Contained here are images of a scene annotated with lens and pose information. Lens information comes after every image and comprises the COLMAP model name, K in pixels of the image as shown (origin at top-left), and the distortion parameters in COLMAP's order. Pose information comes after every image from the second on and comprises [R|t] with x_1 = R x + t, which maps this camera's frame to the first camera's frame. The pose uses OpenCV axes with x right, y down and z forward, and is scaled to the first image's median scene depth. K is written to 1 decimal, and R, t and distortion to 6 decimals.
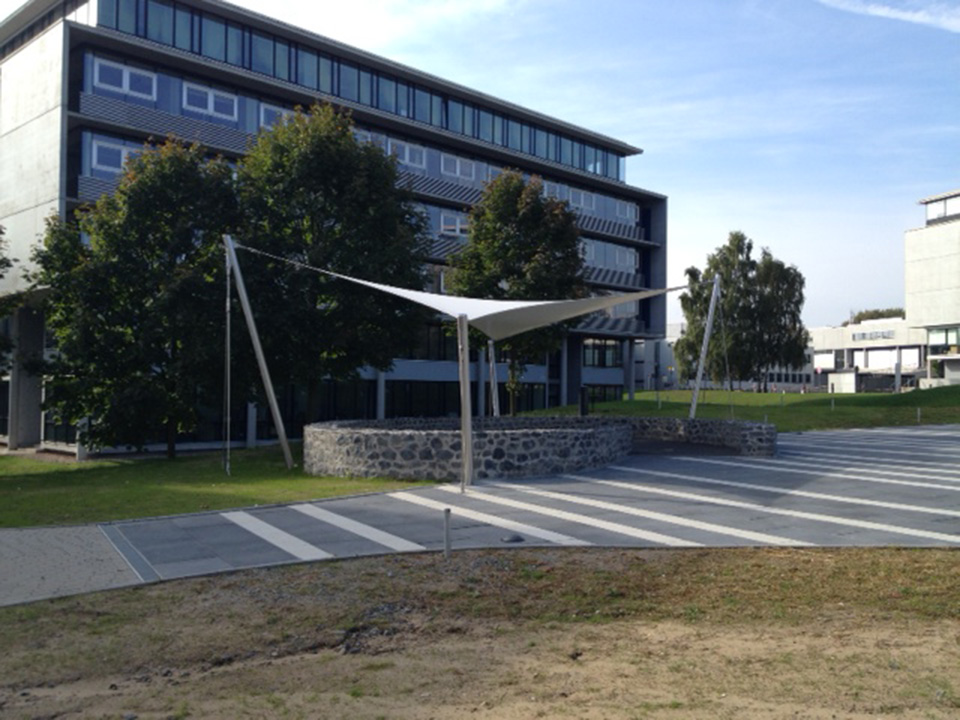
lens RADIAL K [[888.2, 0, 472.4], [0, 888.2, 359.2], [0, 0, 1]] dist [0.005314, 0.000000]
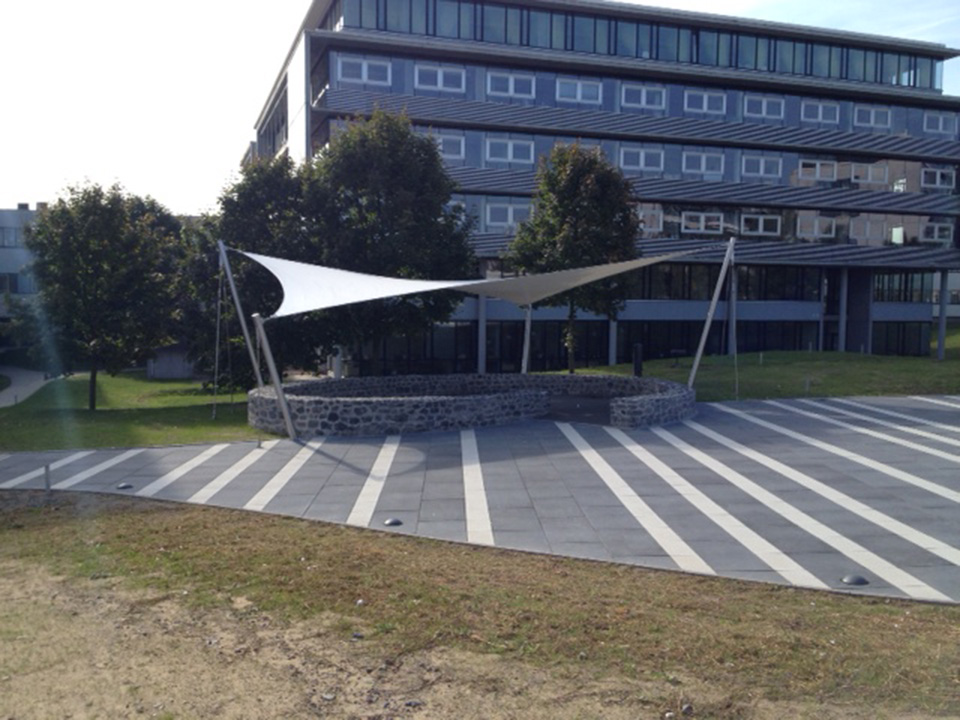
lens RADIAL K [[888.2, 0, 487.6], [0, 888.2, 352.9], [0, 0, 1]] dist [0.005314, 0.000000]
pose [[0.890921, 0.022037, -0.453623, 0.753635], [0.016294, 0.996628, 0.080418, -0.078980], [0.453865, -0.079037, 0.887558, -0.022471]]
